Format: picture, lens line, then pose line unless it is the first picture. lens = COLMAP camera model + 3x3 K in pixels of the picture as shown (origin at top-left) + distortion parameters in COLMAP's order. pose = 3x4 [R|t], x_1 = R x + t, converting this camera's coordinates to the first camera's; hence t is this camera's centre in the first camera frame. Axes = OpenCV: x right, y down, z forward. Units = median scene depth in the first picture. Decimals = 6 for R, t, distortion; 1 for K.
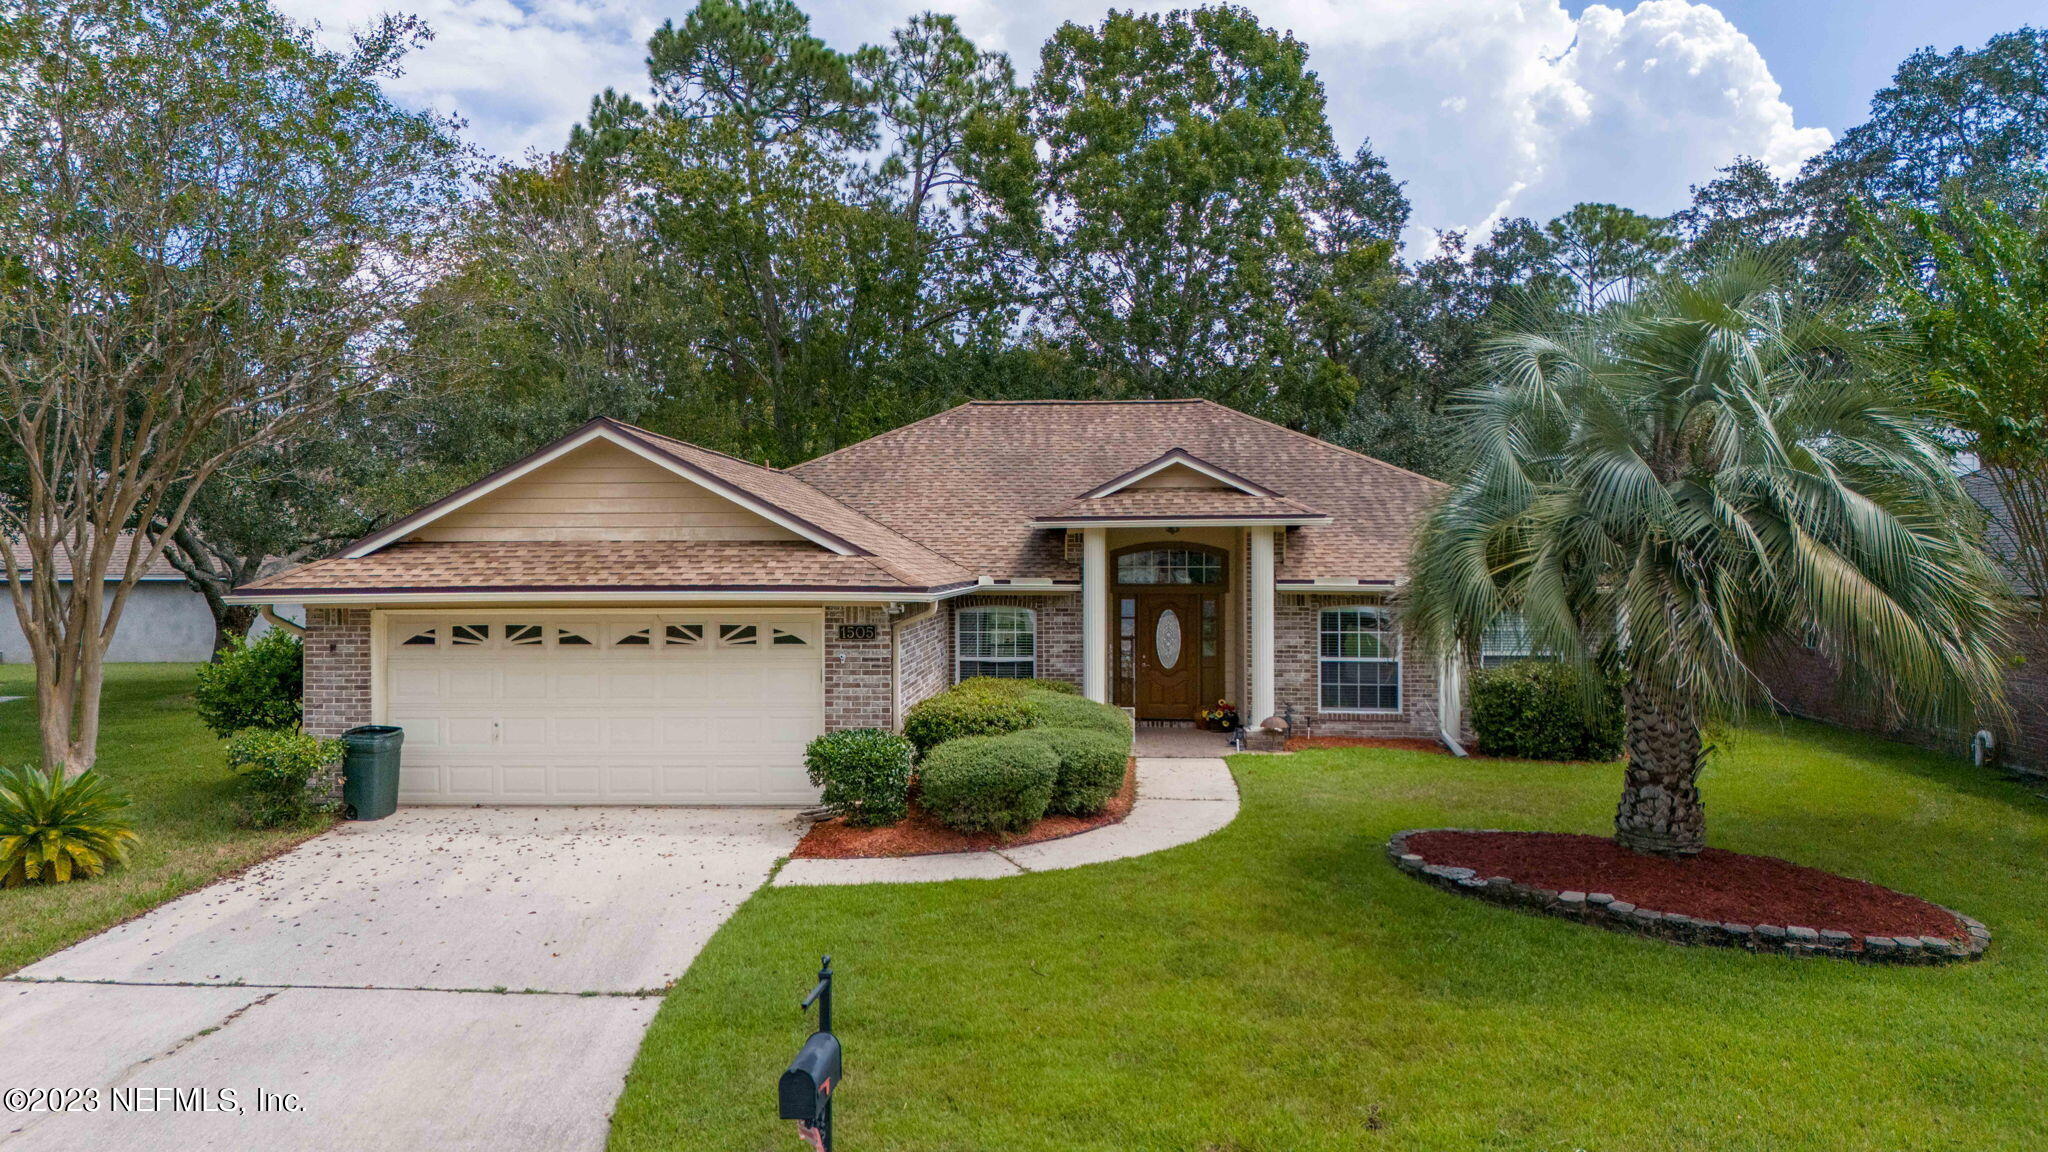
lens RADIAL K [[1544.6, 0, 1017.7], [0, 1544.6, 572.7], [0, 0, 1]] dist [0.038769, -0.013671]
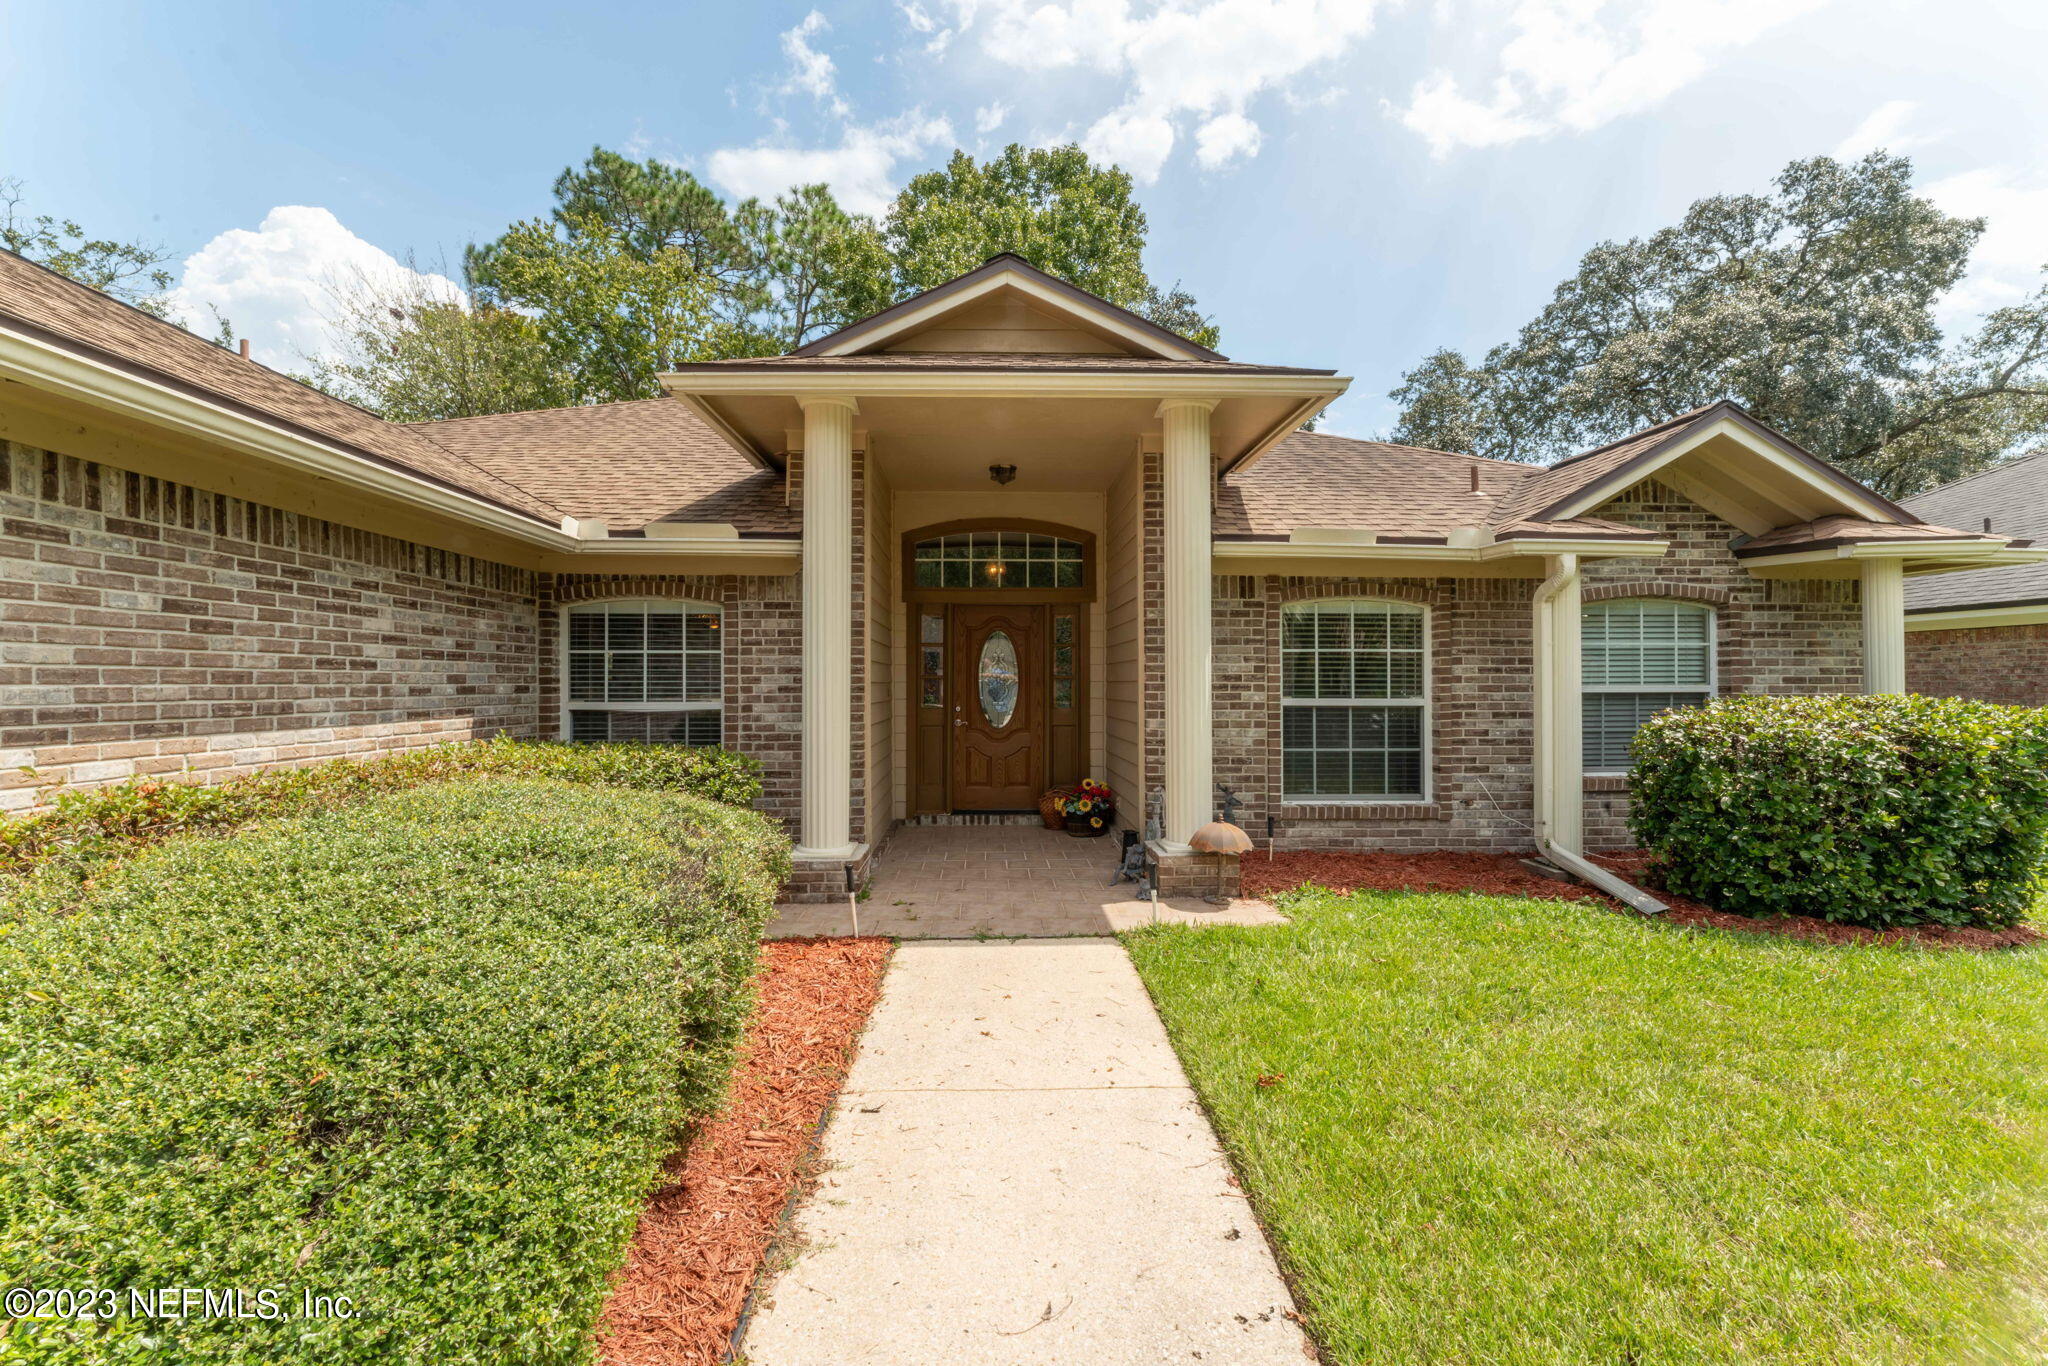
lens RADIAL K [[862.1, 0, 1025.9], [0, 862.1, 678.1], [0, 0, 1]] dist [-0.002474, -0.000041]
pose [[0.994145, -0.001659, 0.108040, 0.081191], [0.003205, 0.999895, -0.014138, 0.053433], [-0.108005, 0.014401, 0.994046, 0.744915]]
